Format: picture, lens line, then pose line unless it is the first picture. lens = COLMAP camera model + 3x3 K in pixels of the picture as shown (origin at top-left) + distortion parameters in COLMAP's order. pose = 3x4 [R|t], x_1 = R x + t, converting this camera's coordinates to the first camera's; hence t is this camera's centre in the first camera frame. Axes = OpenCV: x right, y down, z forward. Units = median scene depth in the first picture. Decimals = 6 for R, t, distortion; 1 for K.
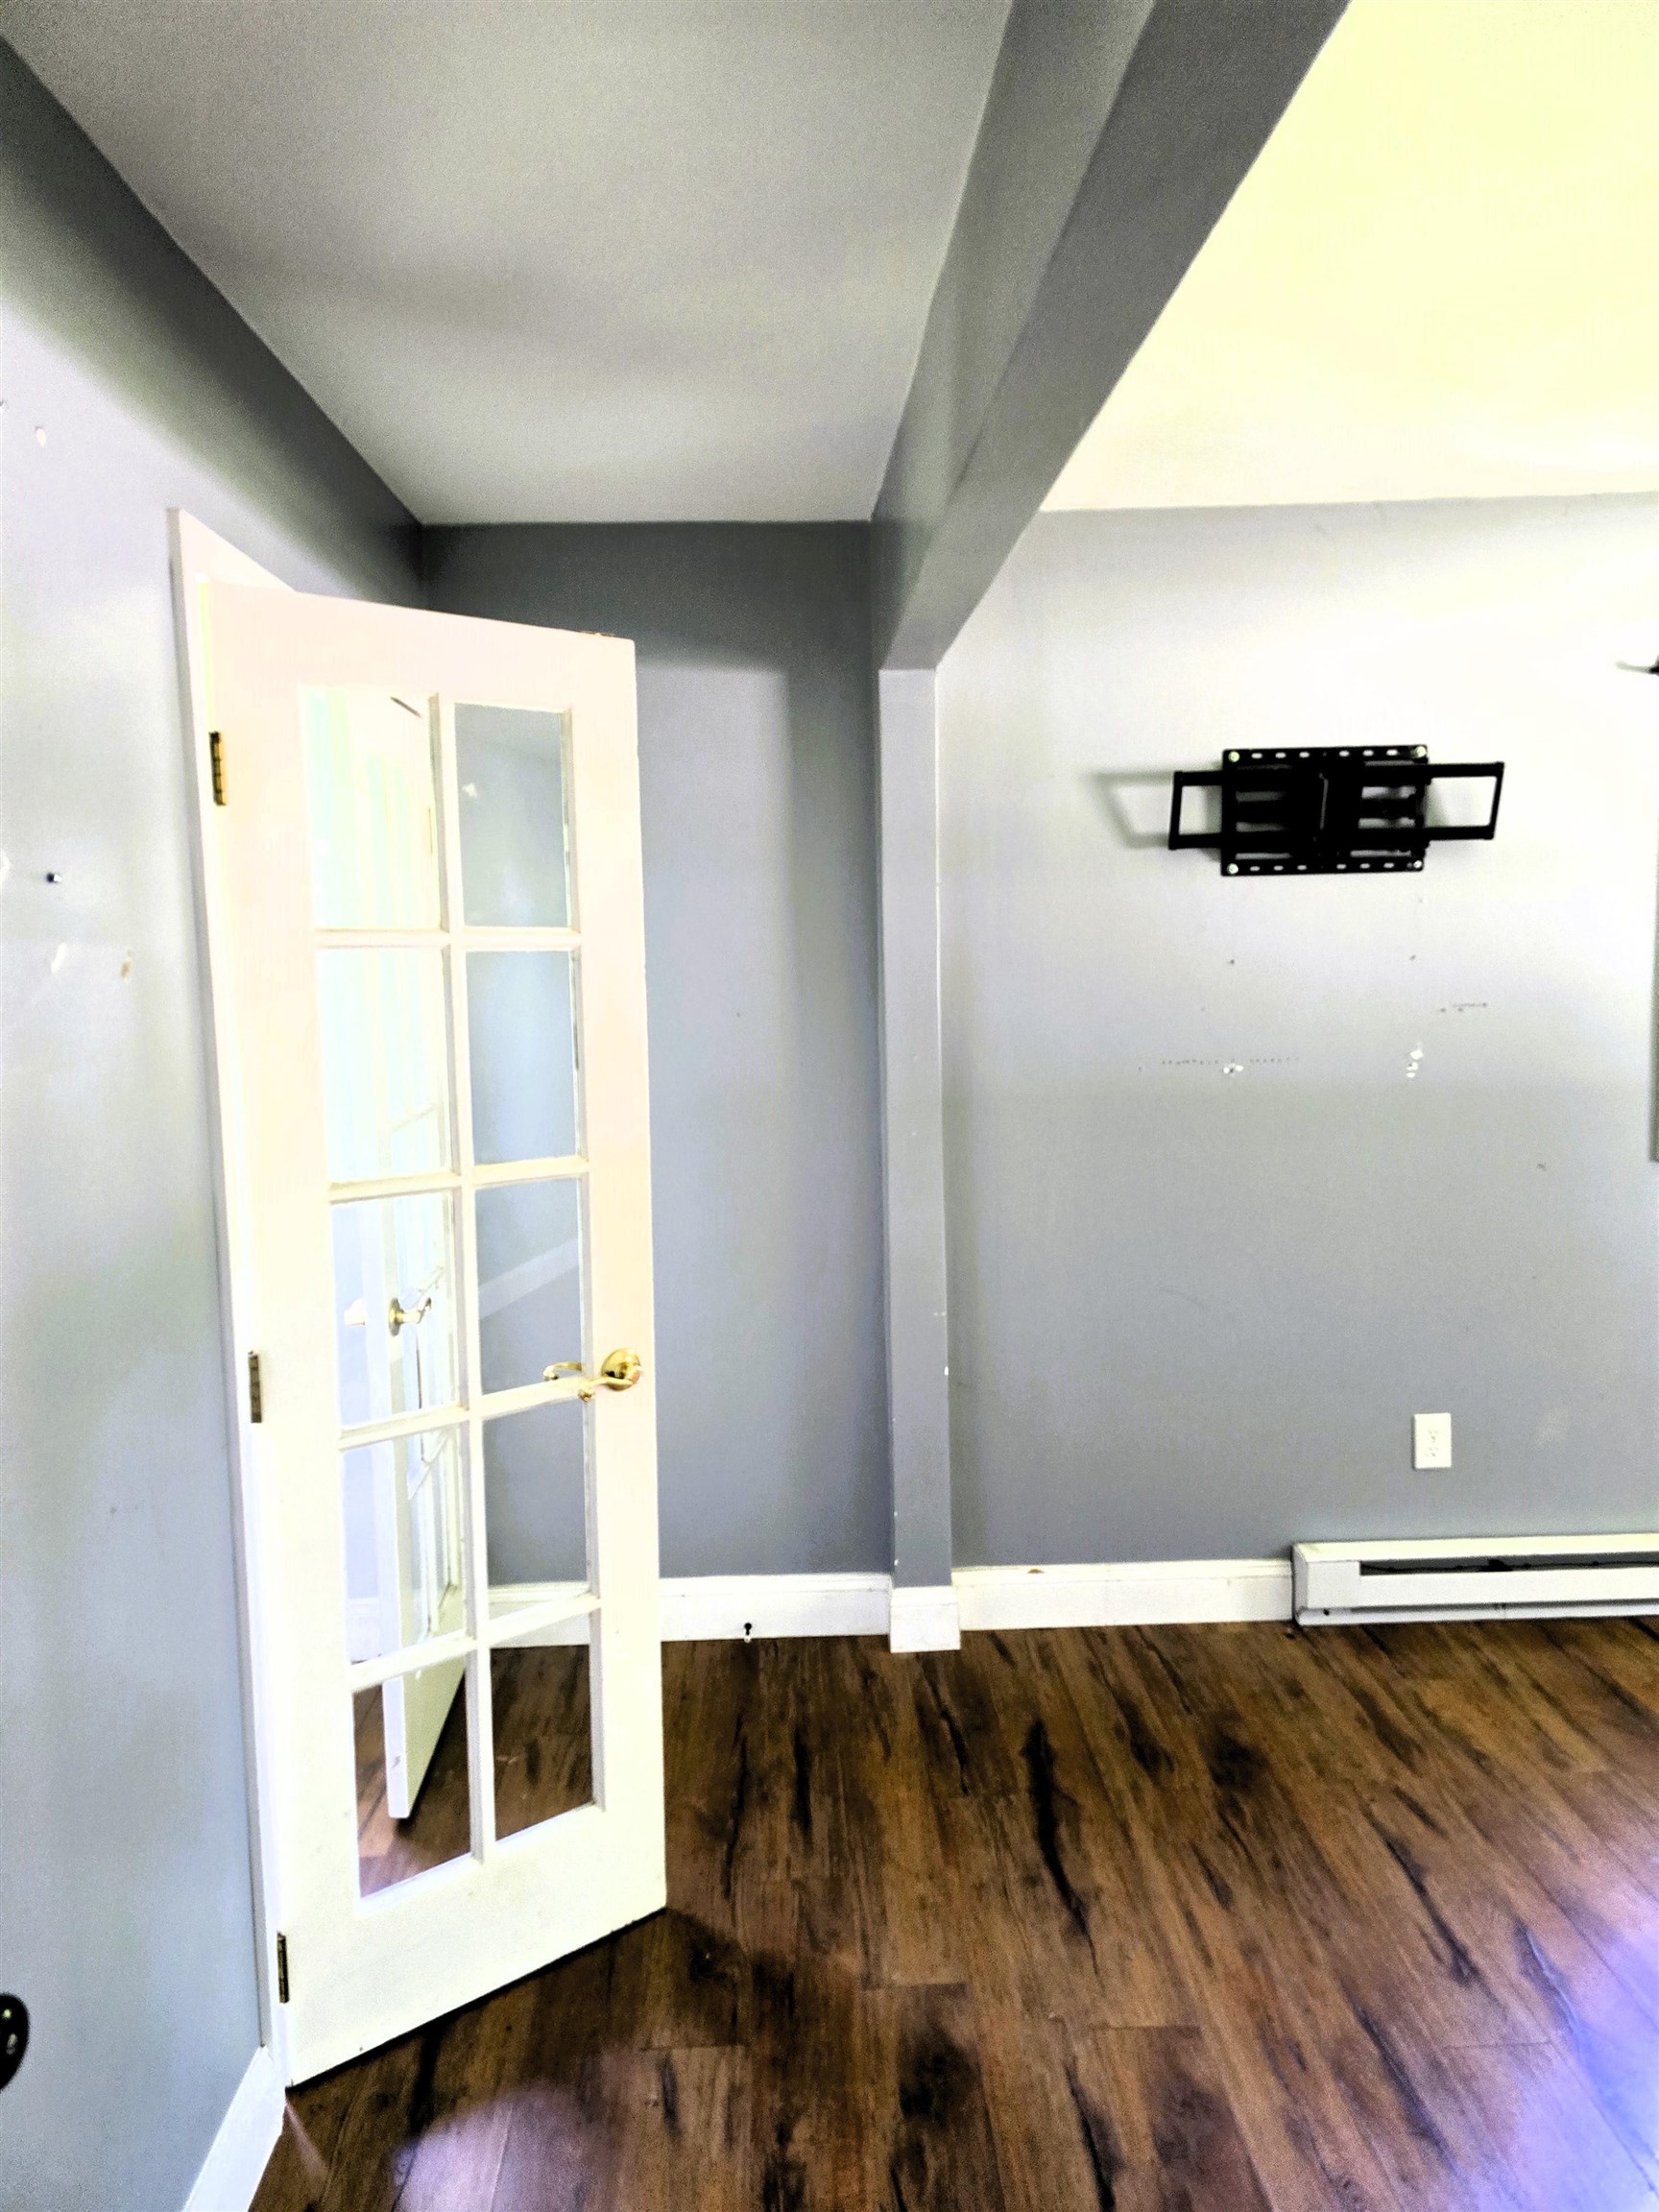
lens RADIAL K [[1491.6, 0, 820.4], [0, 1491.6, 1092.5], [0, 0, 1]] dist [0.070645, -0.066544]
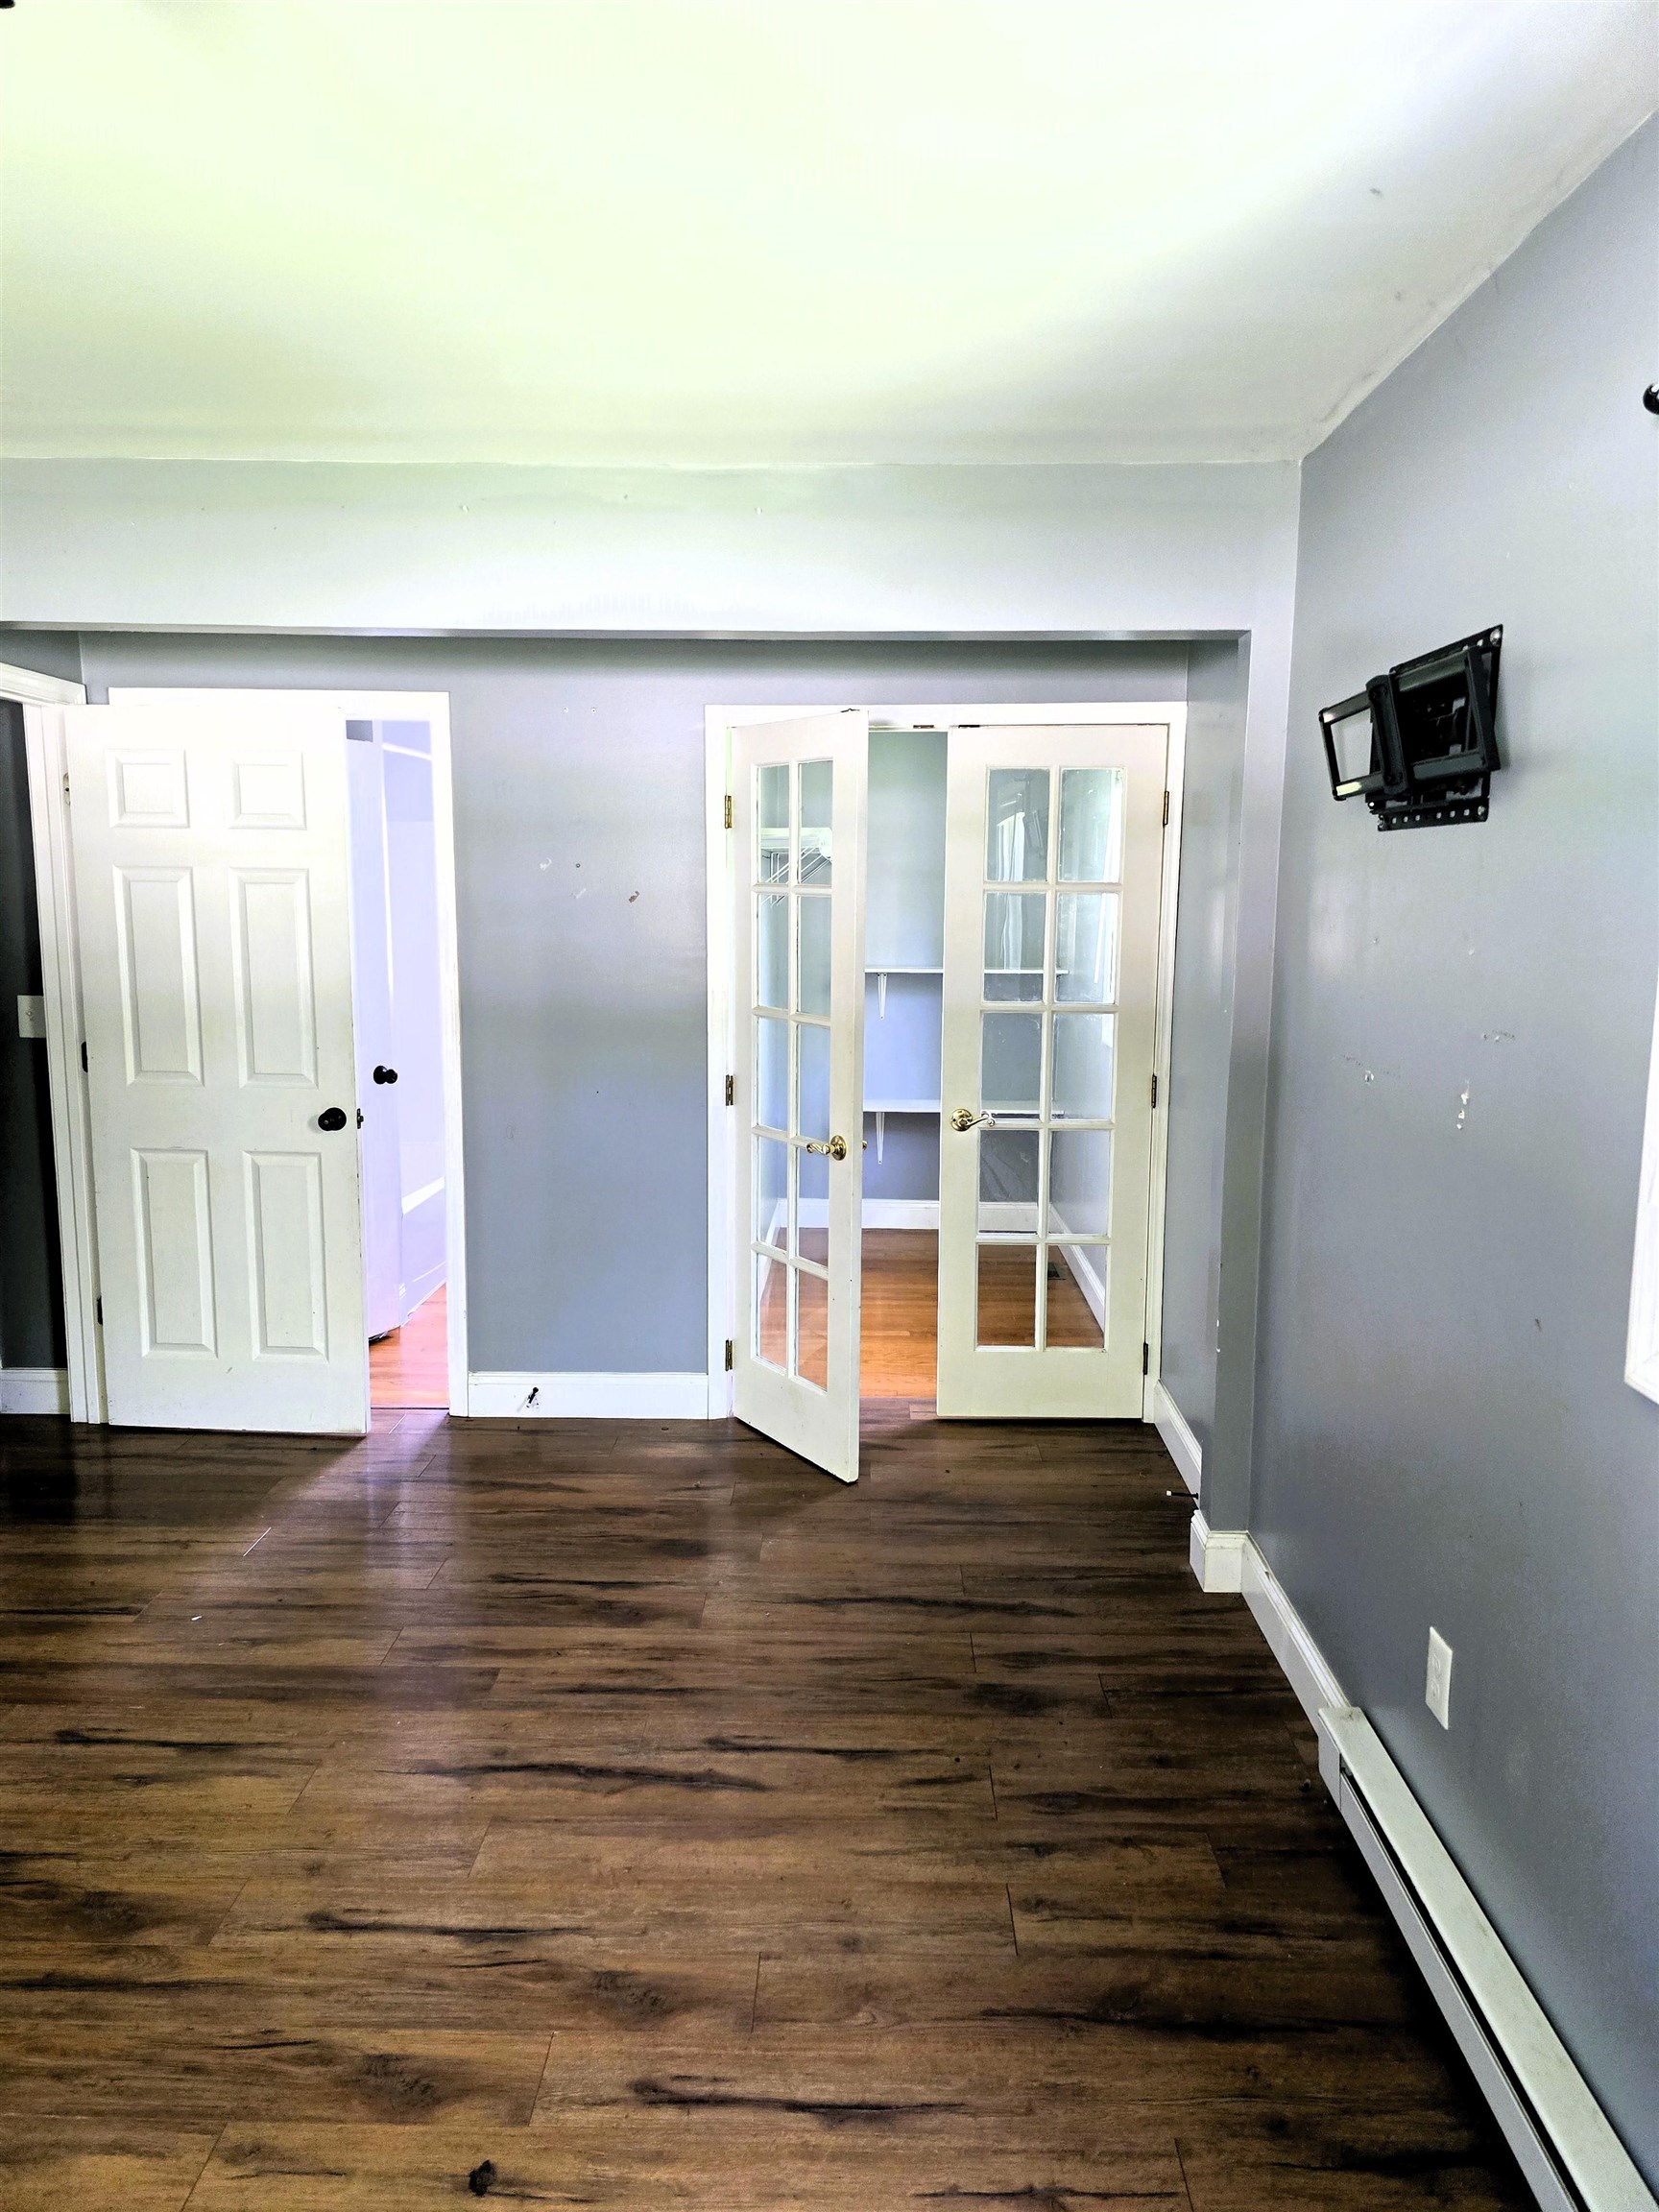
lens RADIAL K [[1491.6, 0, 836.0], [0, 1491.6, 1093.3], [0, 0, 1]] dist [0.070645, -0.066544]
pose [[-0.068332, 0.152326, -0.985965, 1.215320], [-0.105965, 0.981577, 0.158992, -0.117524], [0.992019, 0.115342, -0.050932, 0.858682]]
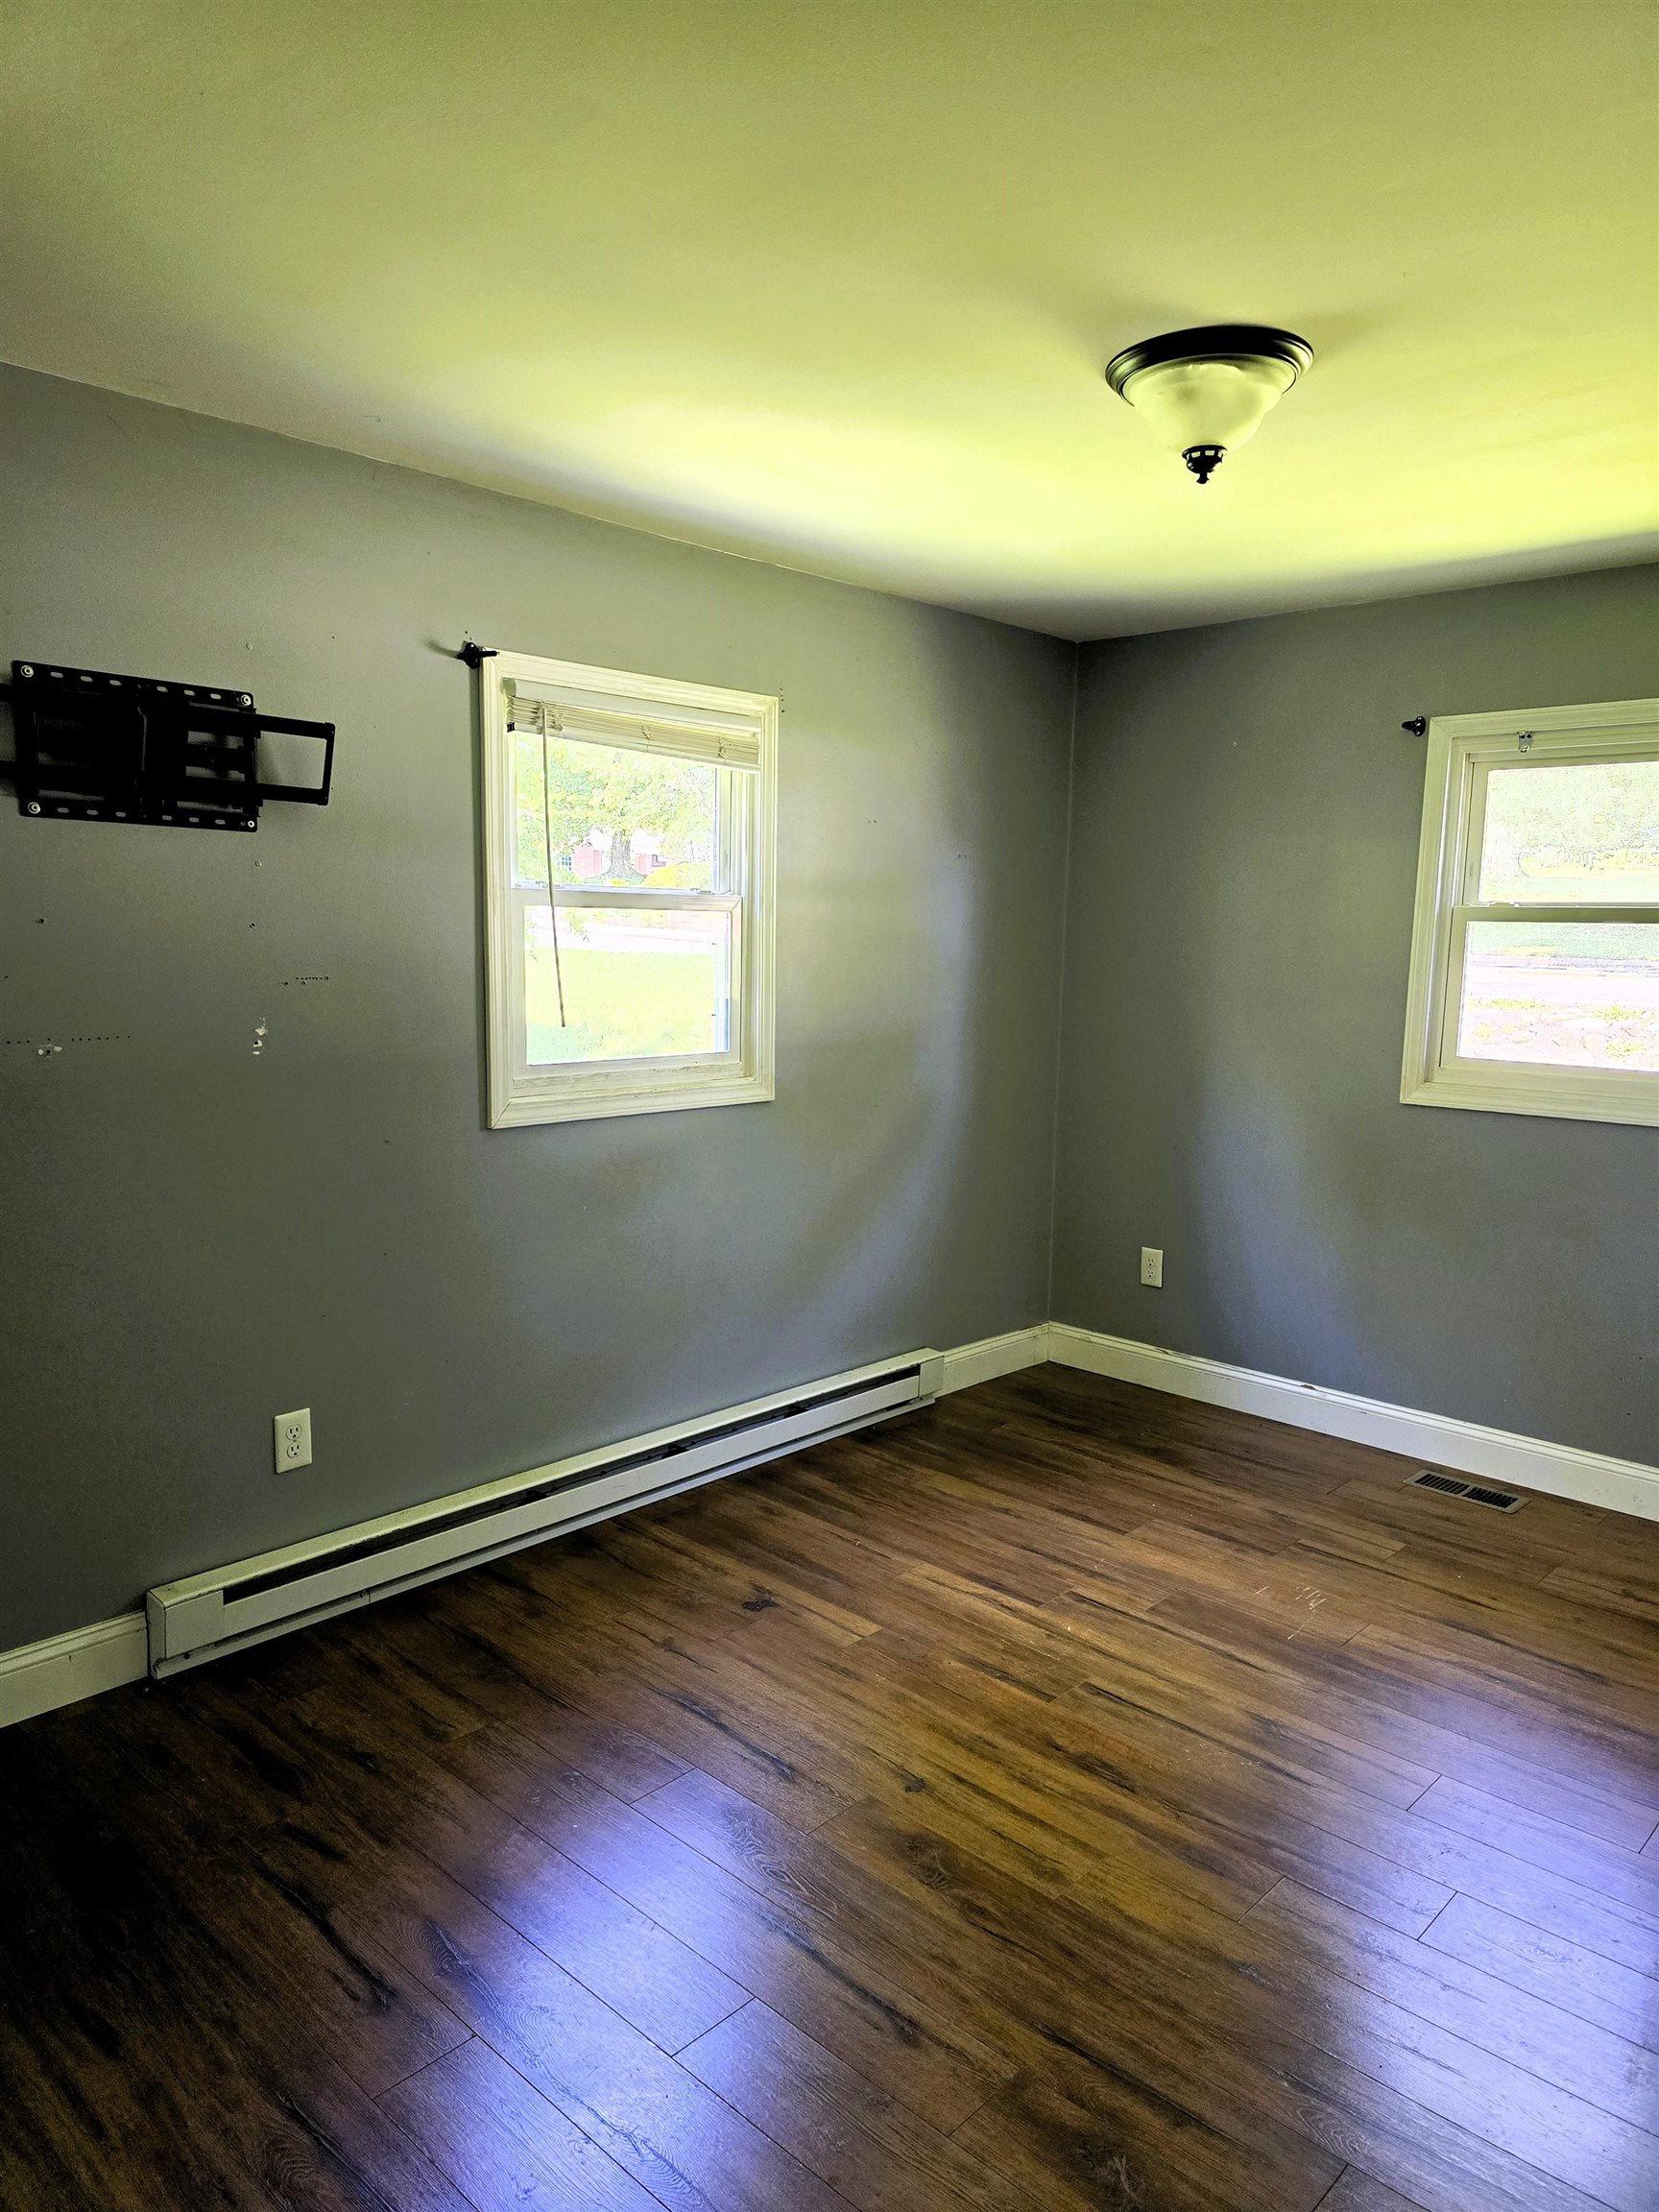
lens RADIAL K [[1491.6, 0, 830.1], [0, 1491.6, 1117.4], [0, 0, 1]] dist [0.070645, -0.066544]
pose [[0.707706, -0.053061, 0.704512, -0.012282], [0.032148, 0.998561, 0.042913, -0.000925], [-0.705775, -0.007721, 0.708394, 0.109980]]
